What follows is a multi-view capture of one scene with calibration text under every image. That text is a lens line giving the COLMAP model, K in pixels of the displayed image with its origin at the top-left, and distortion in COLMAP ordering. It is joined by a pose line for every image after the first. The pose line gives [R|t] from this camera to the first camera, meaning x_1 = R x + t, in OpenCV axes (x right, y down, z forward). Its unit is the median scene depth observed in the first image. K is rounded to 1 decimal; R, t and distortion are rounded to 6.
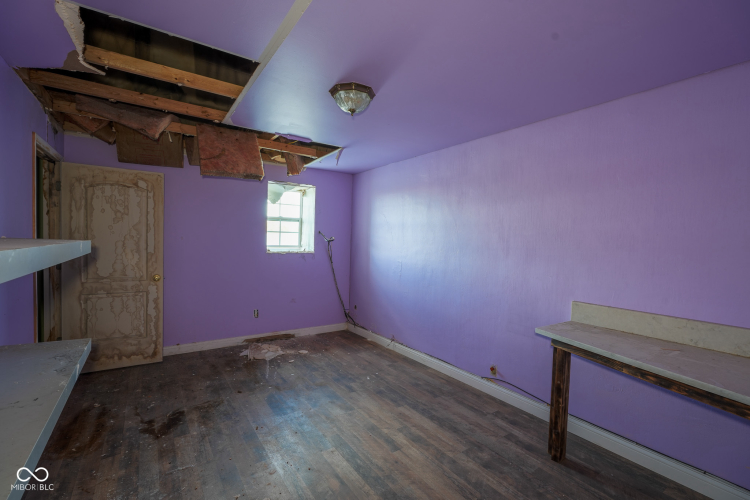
lens RADIAL K [[331.8, 0, 376.9], [0, 331.8, 252.0], [0, 0, 1]] dist [-0.000957, -0.000271]
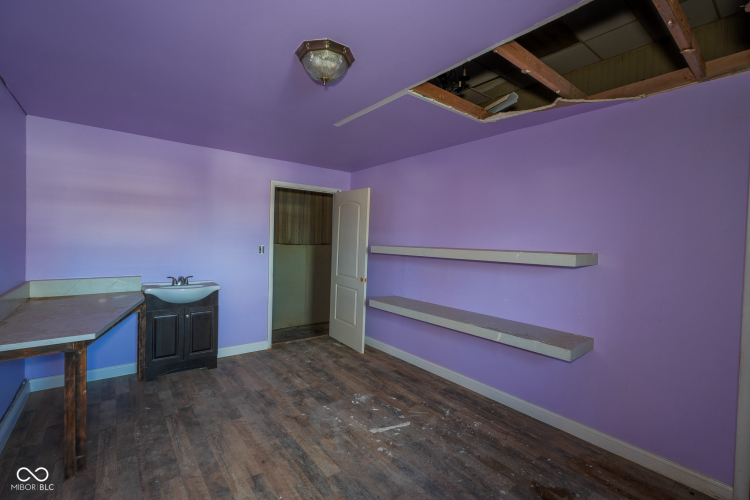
lens RADIAL K [[331.8, 0, 375.5], [0, 331.8, 249.6], [0, 0, 1]] dist [-0.000957, -0.000271]
pose [[-0.996510, -0.052606, -0.064804, -0.178538], [-0.056092, 0.997008, 0.053193, -0.071766], [0.061812, 0.056642, -0.996479, 1.978114]]
